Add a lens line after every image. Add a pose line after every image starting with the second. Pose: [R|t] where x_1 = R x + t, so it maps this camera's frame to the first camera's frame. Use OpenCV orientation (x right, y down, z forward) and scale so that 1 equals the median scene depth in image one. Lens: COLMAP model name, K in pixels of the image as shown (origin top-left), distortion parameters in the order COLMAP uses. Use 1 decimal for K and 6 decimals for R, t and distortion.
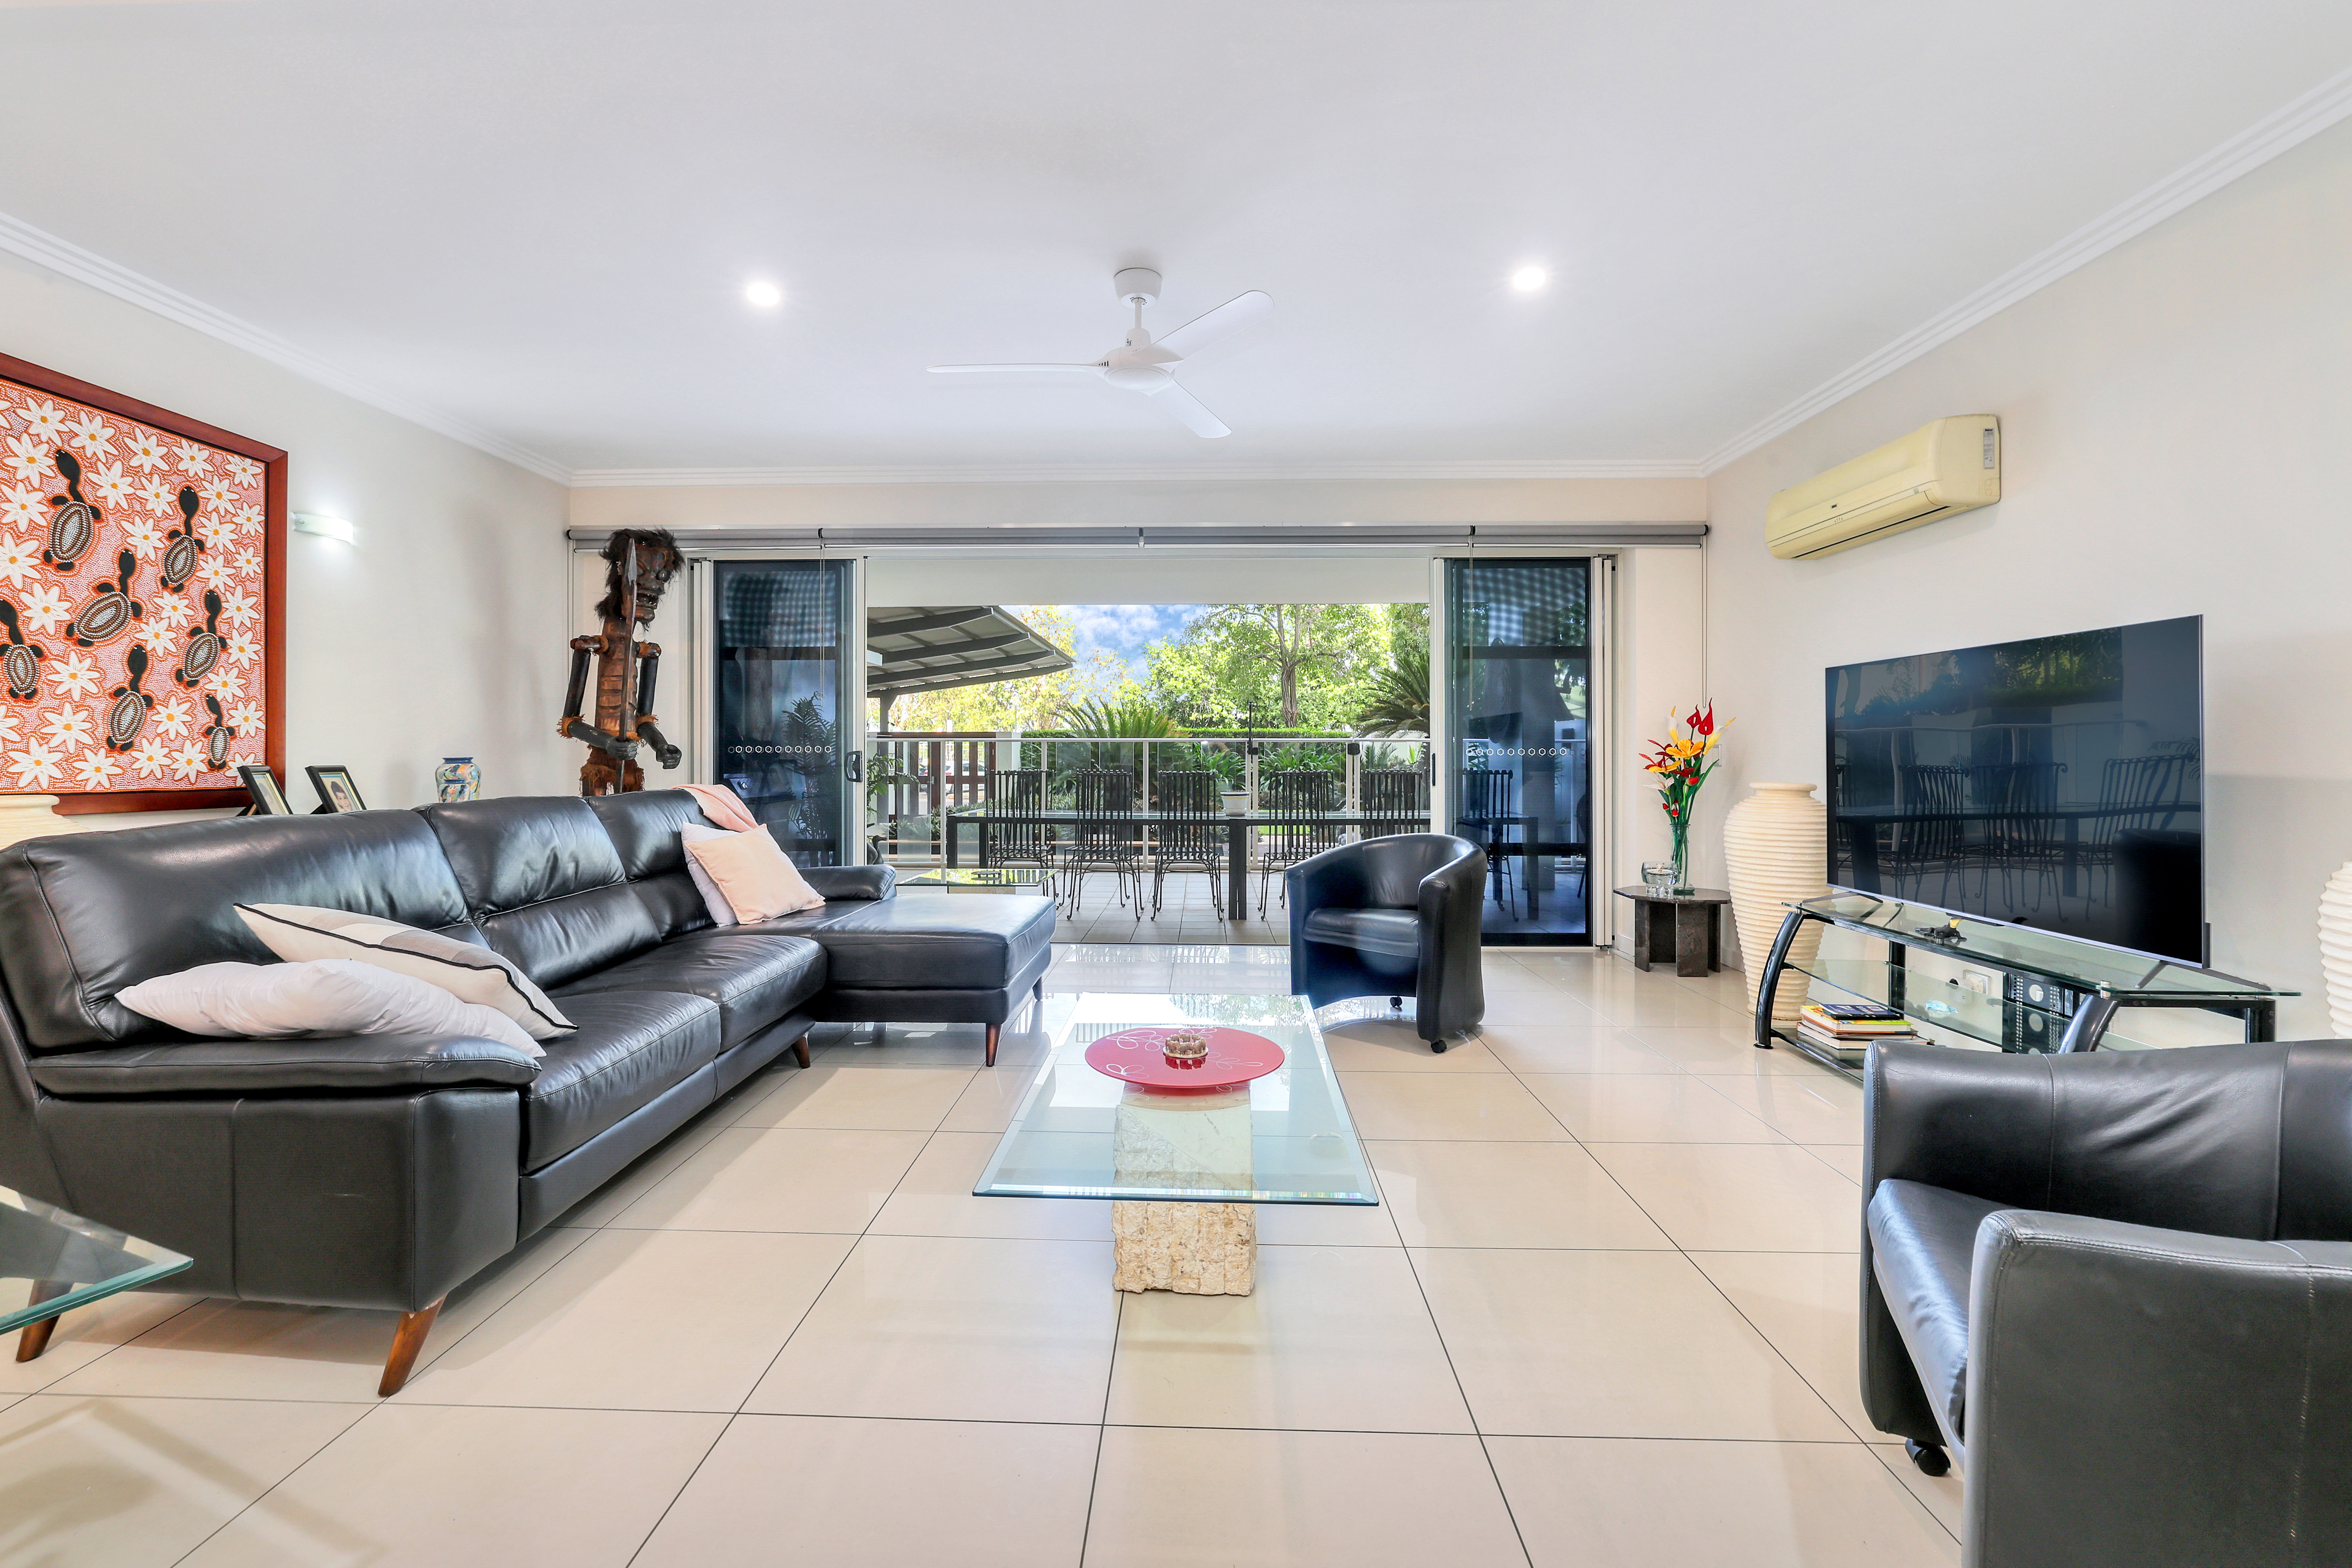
lens RADIAL K [[997.4, 0, 1164.7], [0, 997.4, 757.7], [0, 0, 1]] dist [0.001014, 0.000713]
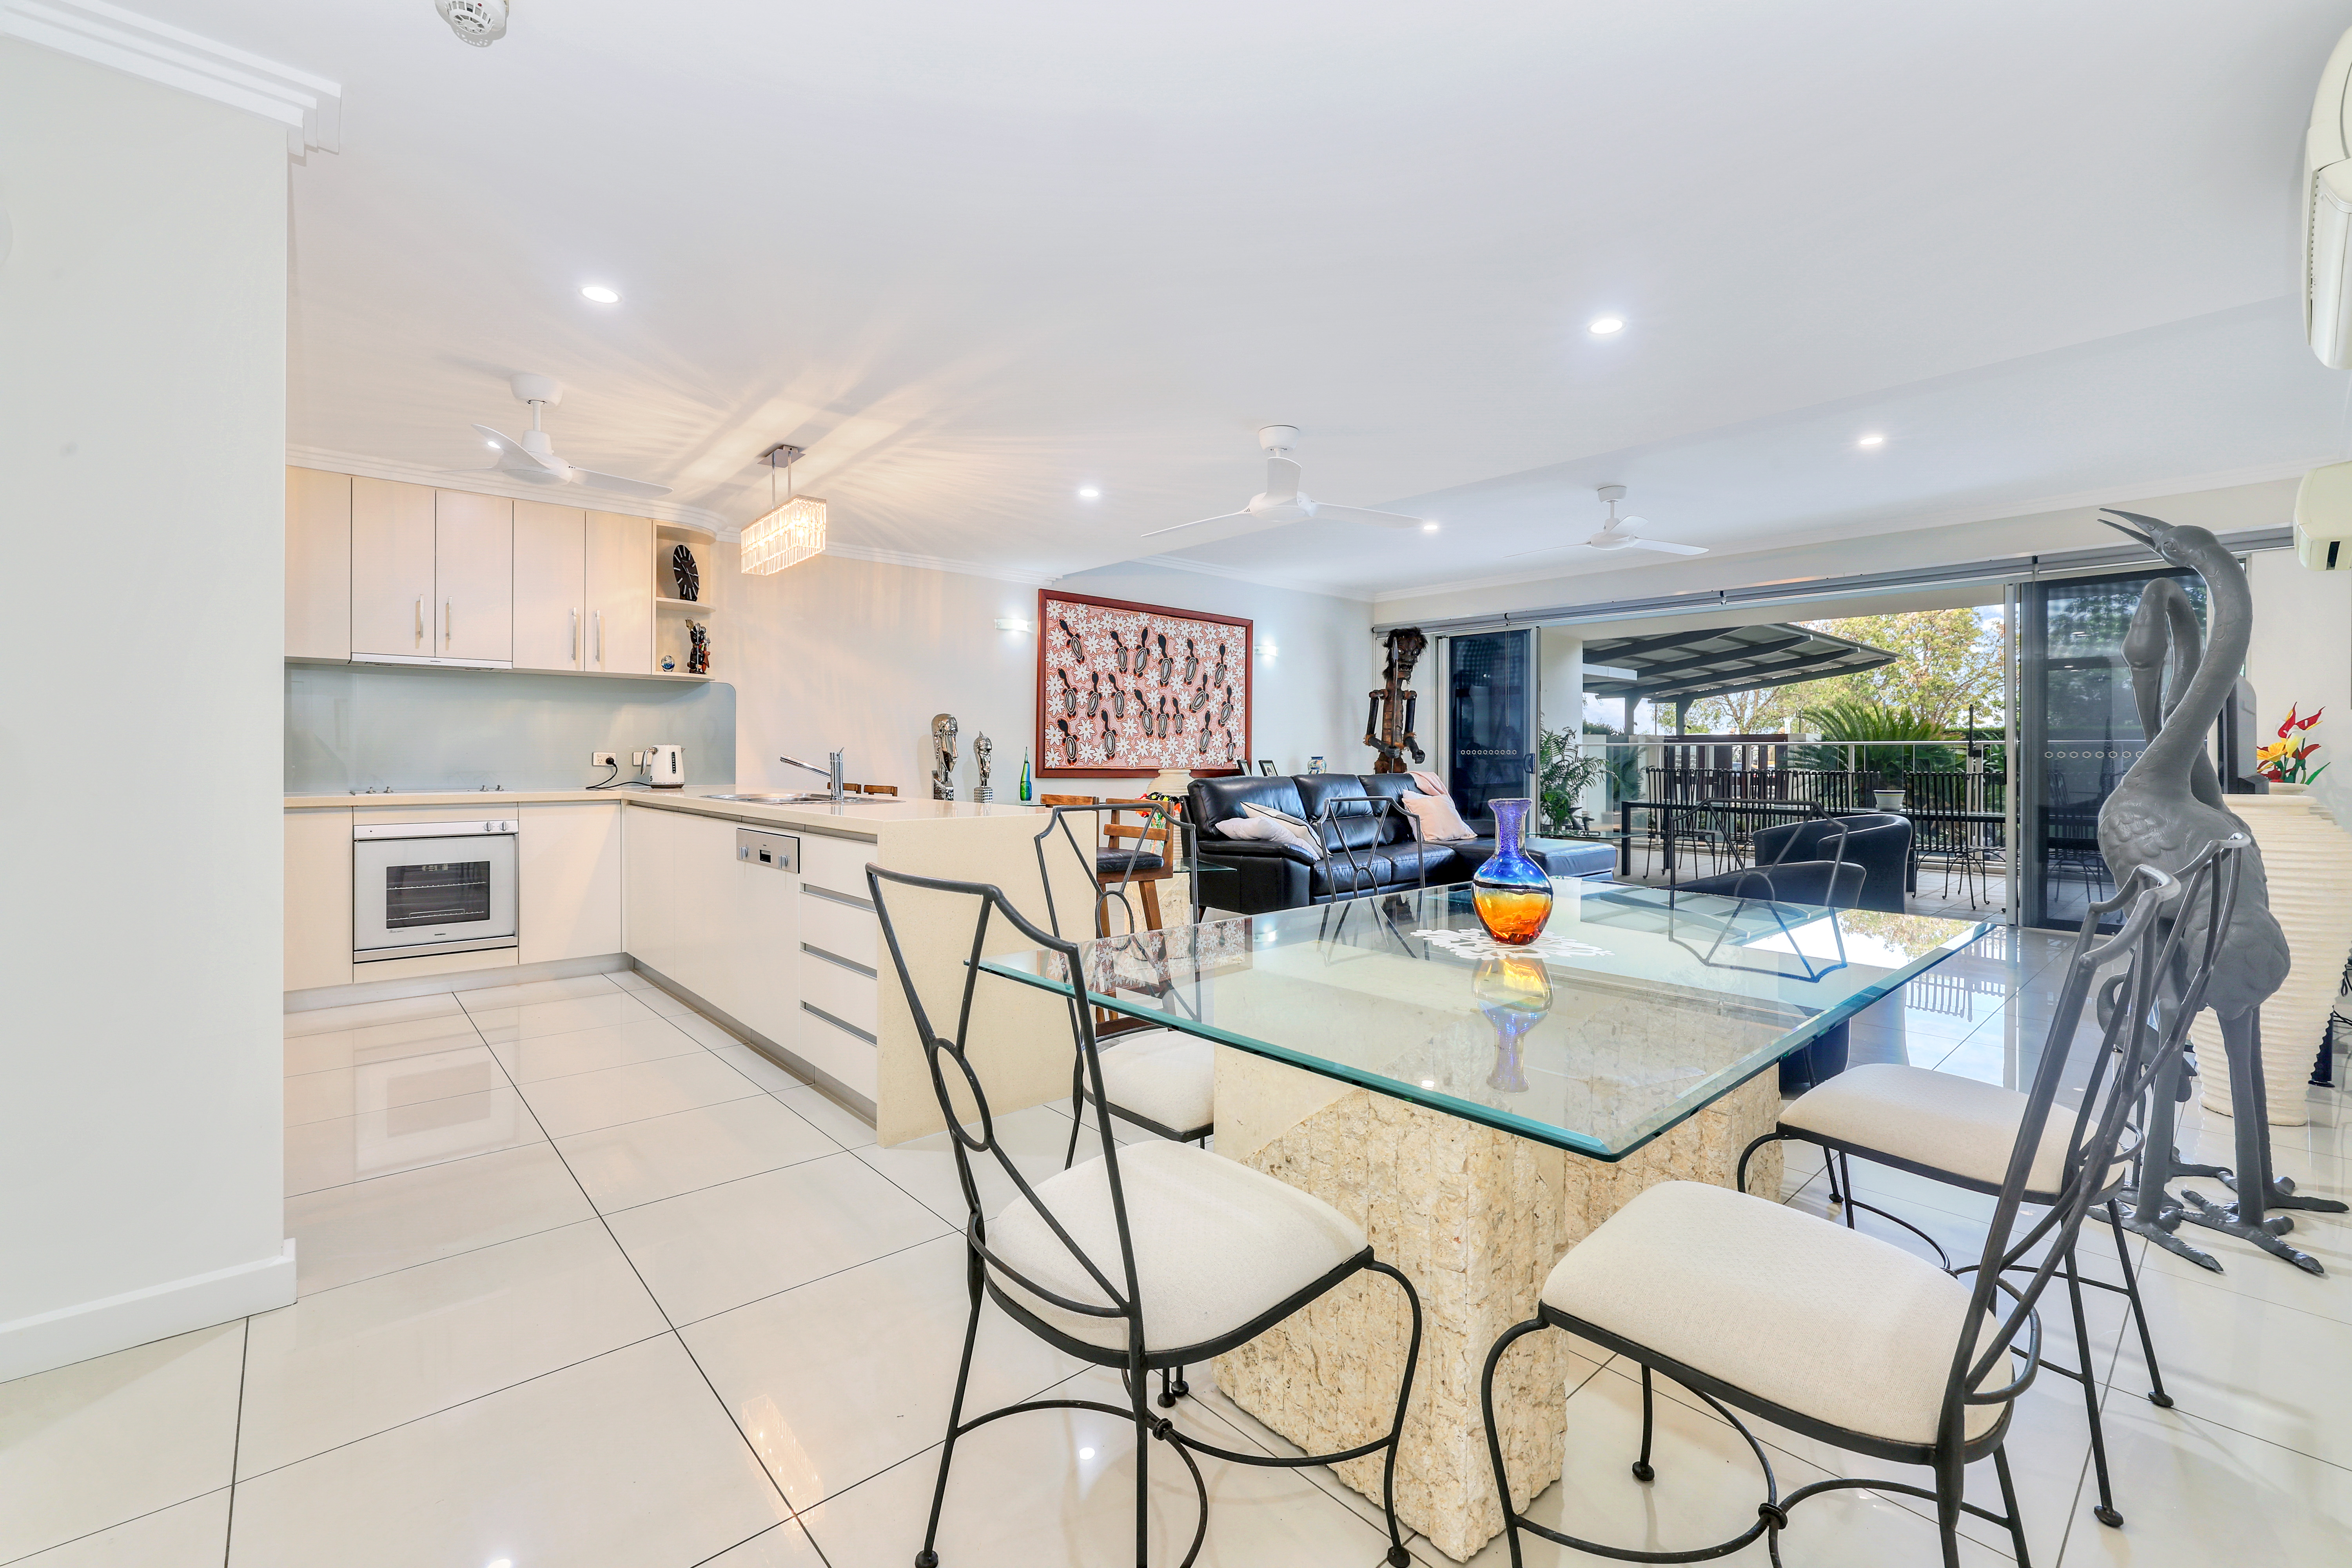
lens RADIAL K [[997.4, 0, 1164.7], [0, 997.4, 757.7], [0, 0, 1]] dist [0.001014, 0.000713]
pose [[0.691016, 0.002759, -0.722834, 0.619976], [-0.004619, 0.999989, -0.000598, 0.005471], [0.722825, 0.003752, 0.691021, -0.708251]]
